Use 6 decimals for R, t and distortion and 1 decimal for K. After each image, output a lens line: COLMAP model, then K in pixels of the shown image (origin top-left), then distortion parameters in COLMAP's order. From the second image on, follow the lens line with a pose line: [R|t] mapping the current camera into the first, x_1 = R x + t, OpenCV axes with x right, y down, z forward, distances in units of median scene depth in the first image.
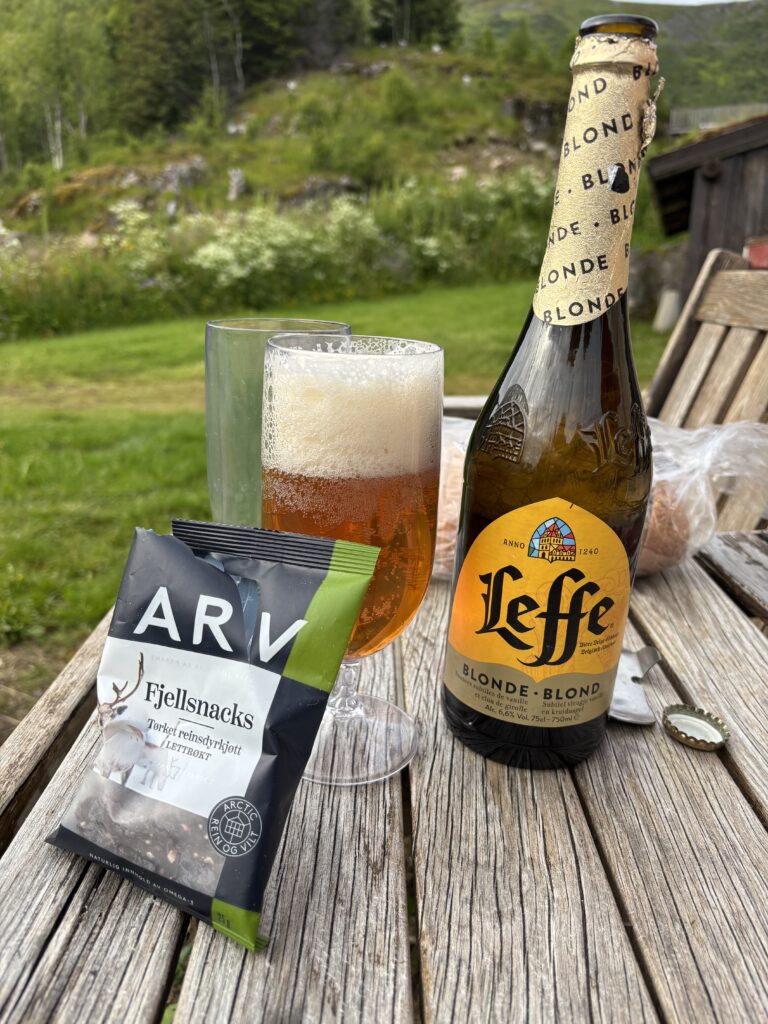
lens RADIAL K [[772.3, 0, 382.7], [0, 772.3, 514.6], [0, 0, 1]] dist [0.049346, -0.001286]
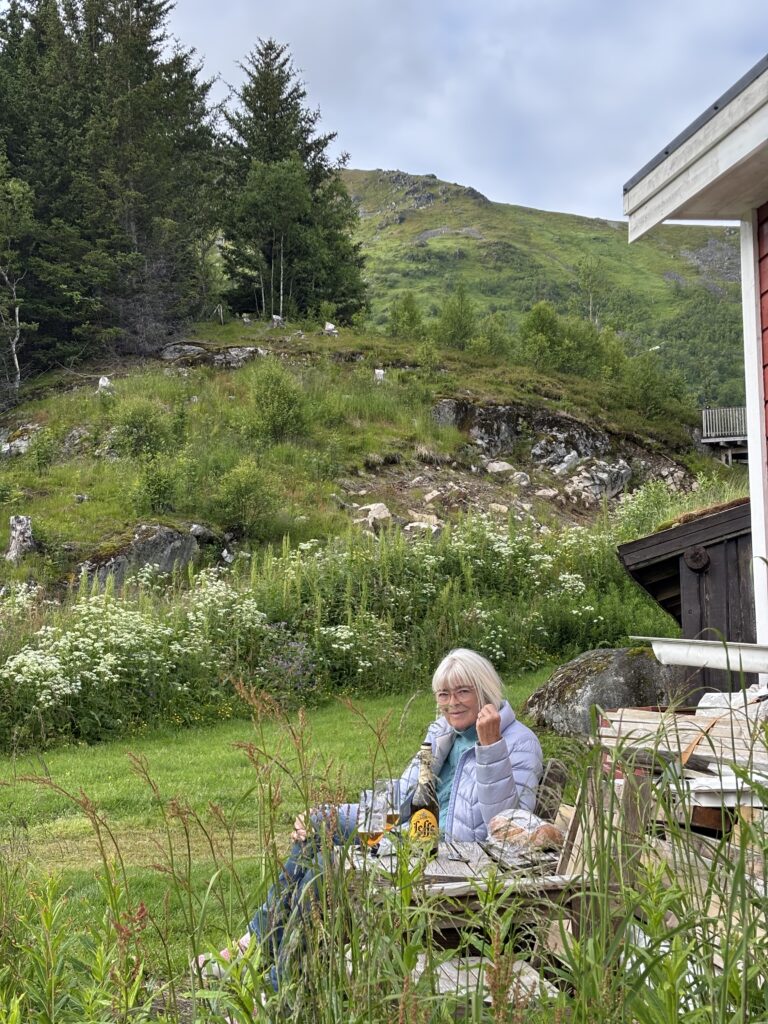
lens RADIAL K [[1558.3, 0, 384.3], [0, 1558.3, 513.3], [0, 0, 1]] dist [0.057230, 0.000000]
pose [[0.995115, -0.010973, 0.098113, -0.017847], [0.046948, 0.926837, -0.372516, 0.031721], [-0.086848, 0.375303, 0.922825, -0.155216]]
